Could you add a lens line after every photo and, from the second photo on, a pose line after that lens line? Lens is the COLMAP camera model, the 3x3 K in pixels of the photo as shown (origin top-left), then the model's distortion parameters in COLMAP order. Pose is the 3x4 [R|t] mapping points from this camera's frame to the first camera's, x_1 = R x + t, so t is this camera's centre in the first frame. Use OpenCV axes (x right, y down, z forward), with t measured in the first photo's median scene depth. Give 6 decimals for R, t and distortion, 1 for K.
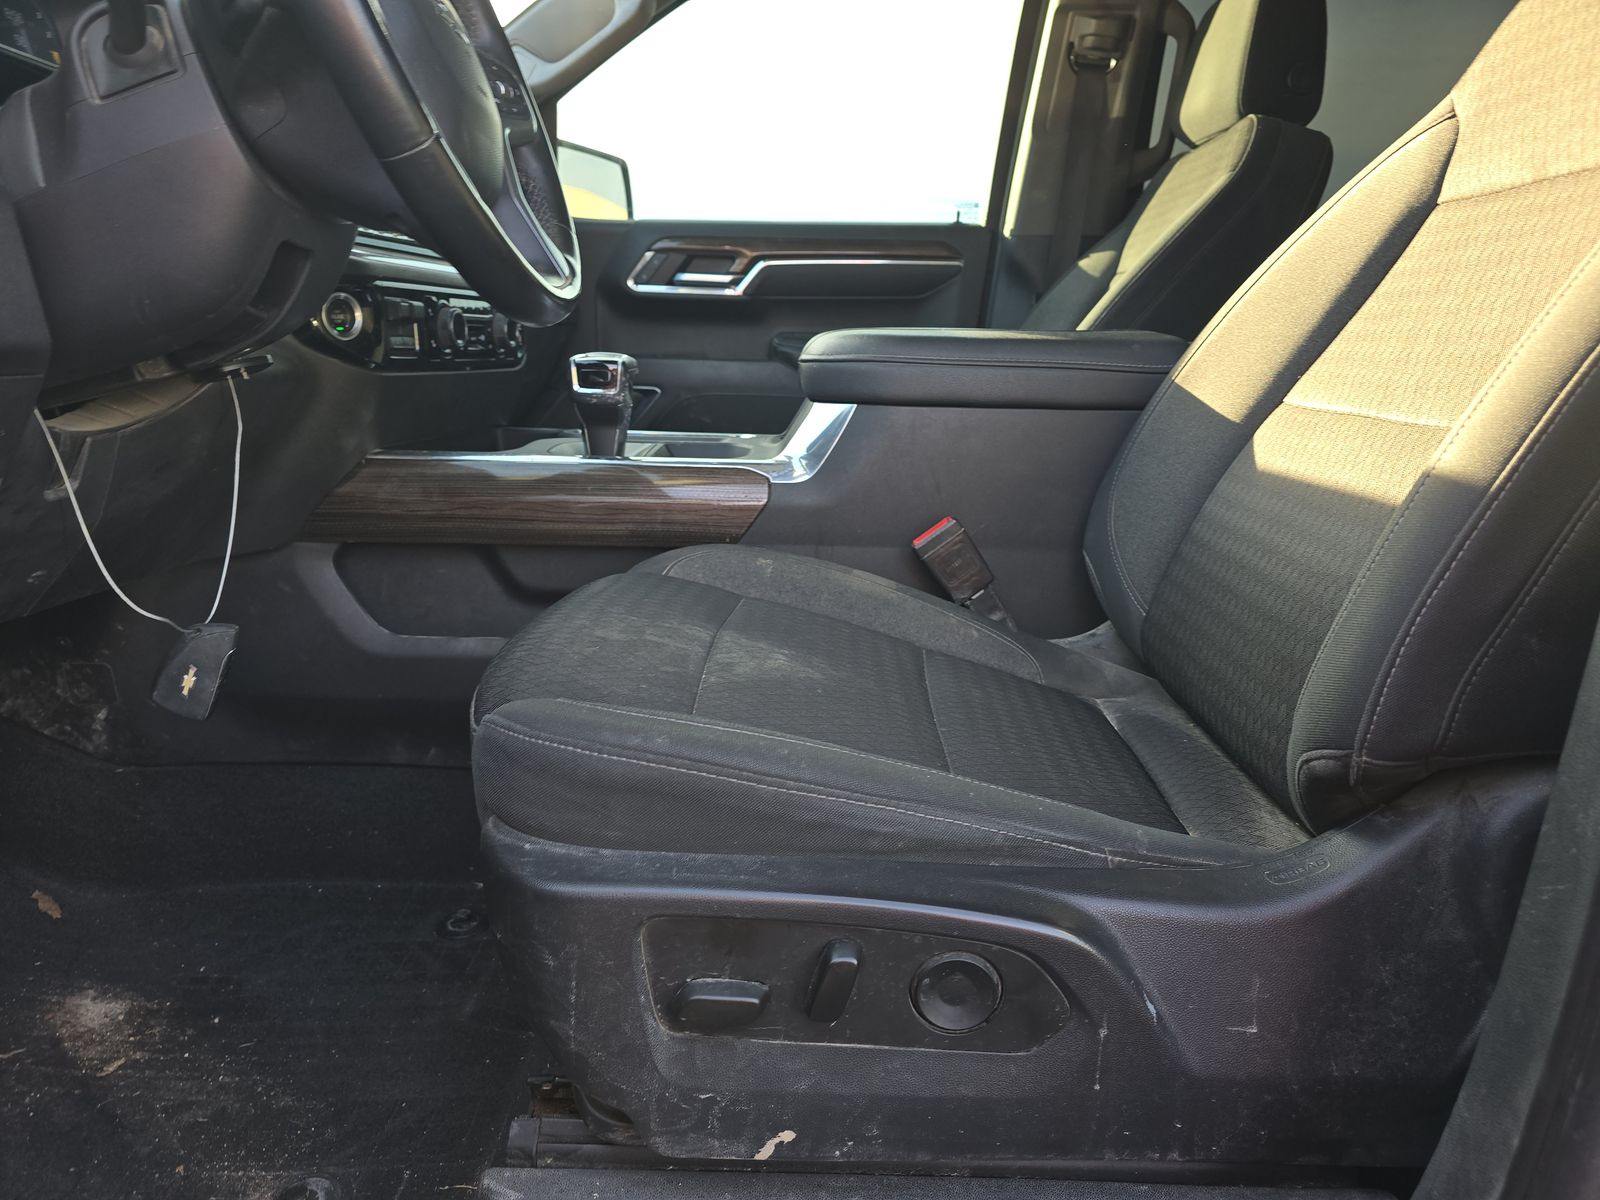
lens RADIAL K [[1114.1, 0, 793.8], [0, 1114.1, 596.5], [0, 0, 1]] dist [0.020062, -0.009788]
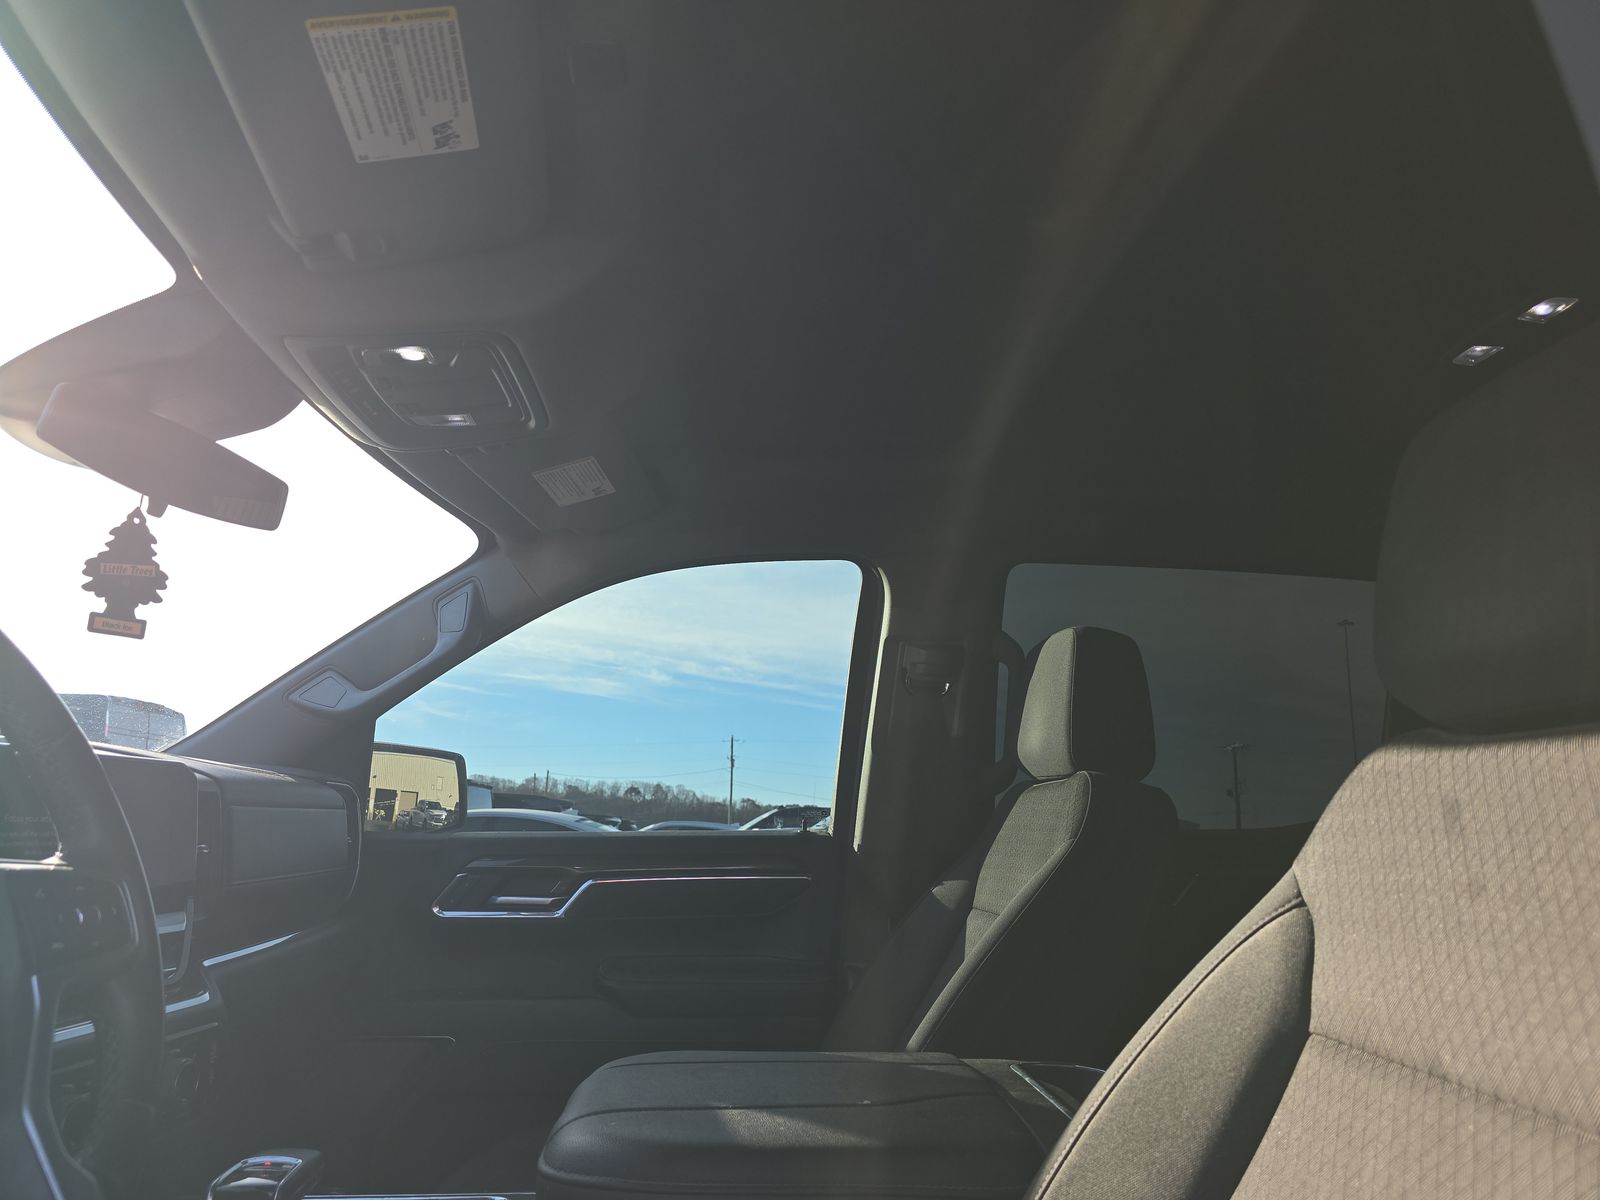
lens RADIAL K [[1114.1, 0, 798.7], [0, 1114.1, 605.5], [0, 0, 1]] dist [0.020062, -0.009788]
pose [[0.996511, 0.000566, 0.083456, 0.073299], [0.034776, 0.906212, -0.421392, -0.132986], [-0.075868, 0.422824, 0.903031, 0.097198]]
